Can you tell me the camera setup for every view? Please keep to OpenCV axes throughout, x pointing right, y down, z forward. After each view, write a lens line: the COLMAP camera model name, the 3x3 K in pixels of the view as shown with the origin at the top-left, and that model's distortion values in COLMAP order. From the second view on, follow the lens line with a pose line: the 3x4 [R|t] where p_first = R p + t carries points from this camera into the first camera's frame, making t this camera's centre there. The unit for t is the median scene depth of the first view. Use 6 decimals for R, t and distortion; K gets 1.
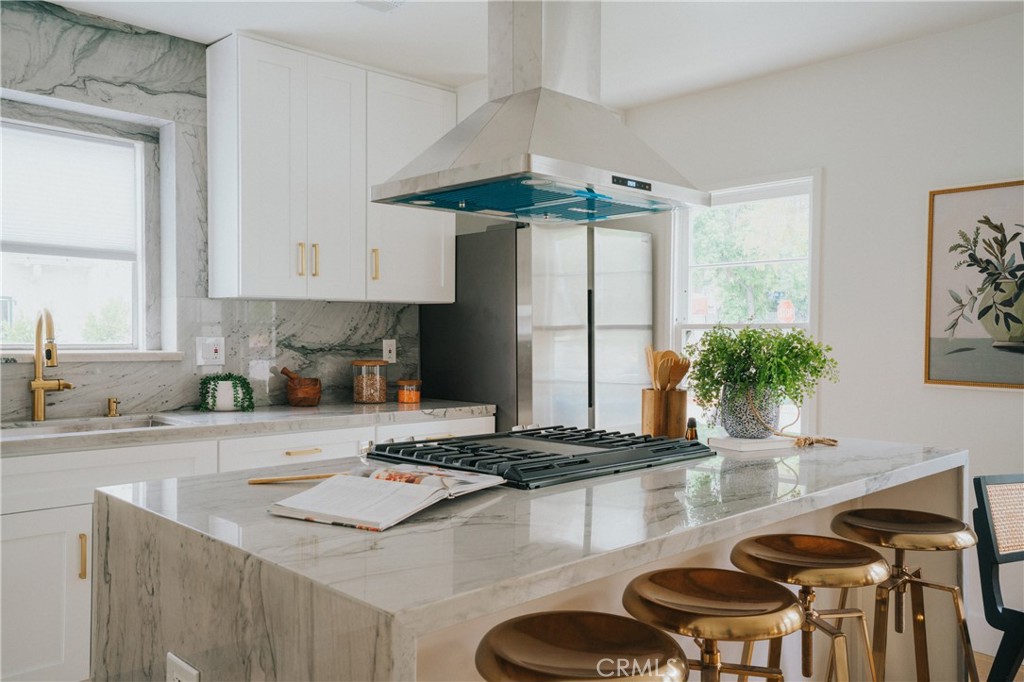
lens RADIAL K [[806.9, 0, 500.0], [0, 806.9, 355.1], [0, 0, 1]] dist [-0.006671, 0.048532]
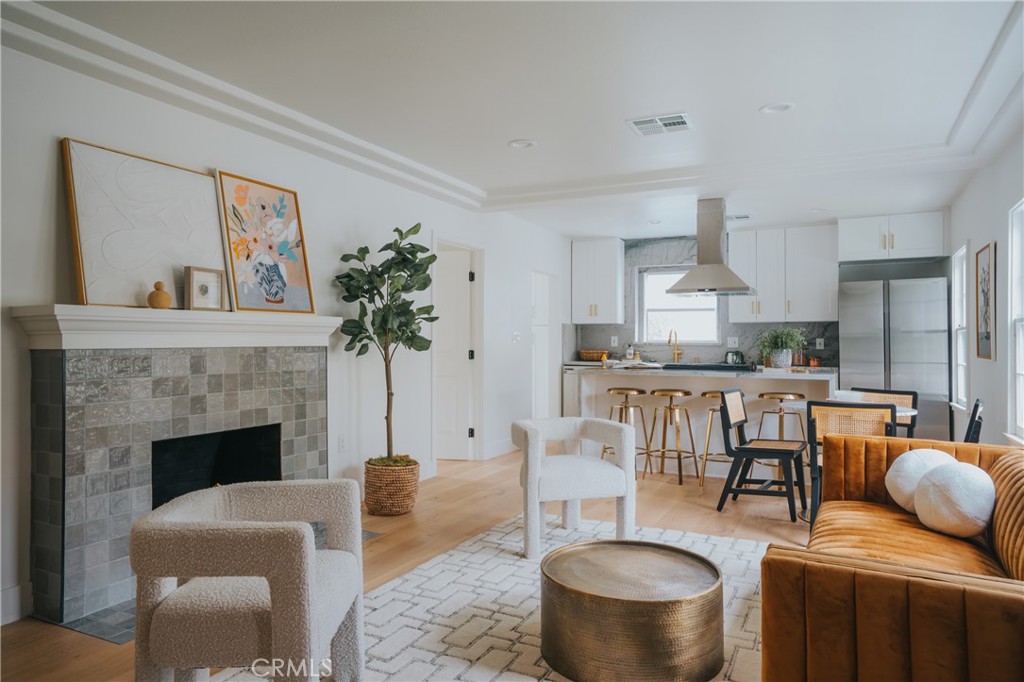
lens RADIAL K [[657.1, 0, 514.3], [0, 657.1, 339.9], [0, 0, 1]] dist [-0.016437, 0.011280]
pose [[0.345738, -0.009452, -0.938283, 1.528961], [-0.028413, 0.999385, -0.020537, 0.054783], [0.937901, 0.033760, 0.345257, -0.484086]]
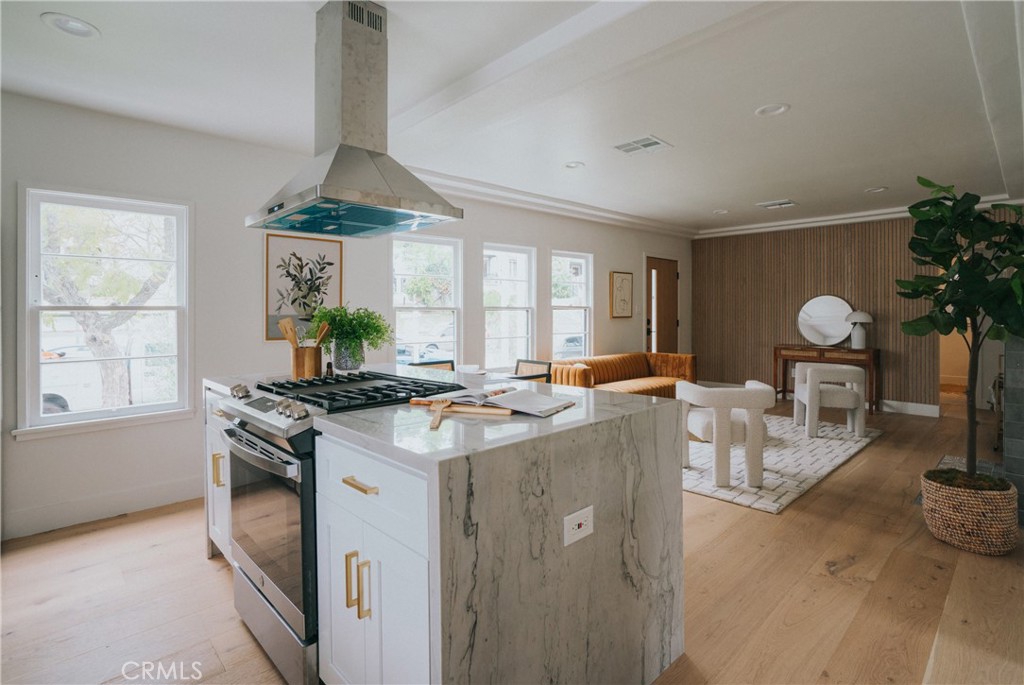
lens RADIAL K [[499.9, 0, 520.9], [0, 499.9, 314.7], [0, 0, 1]] dist [-0.019322, 0.003054]
pose [[-0.018408, -0.004779, 0.999819, -0.566473], [0.037933, 0.999265, 0.005475, -0.006599], [-0.999111, 0.038027, -0.018213, 0.452254]]
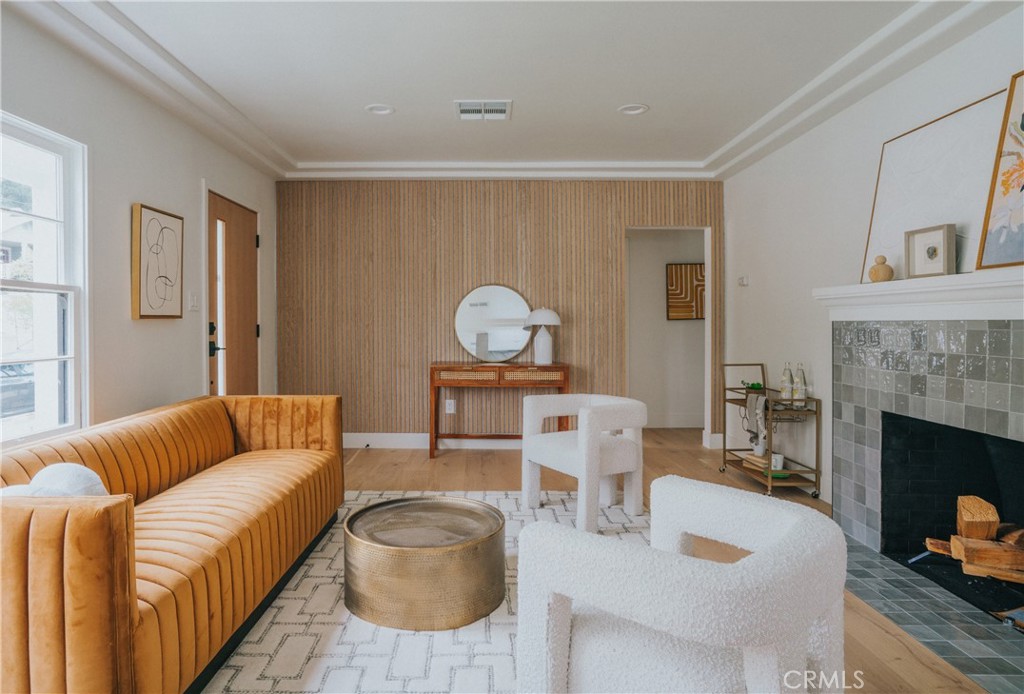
lens RADIAL K [[596.5, 0, 469.8], [0, 596.5, 328.2], [0, 0, 1]] dist [-0.043505, 0.016034]
pose [[-0.719791, -0.006931, 0.694156, 0.348849], [0.028463, 0.998815, 0.039487, 0.023041], [-0.693607, 0.048180, -0.718740, 0.367876]]
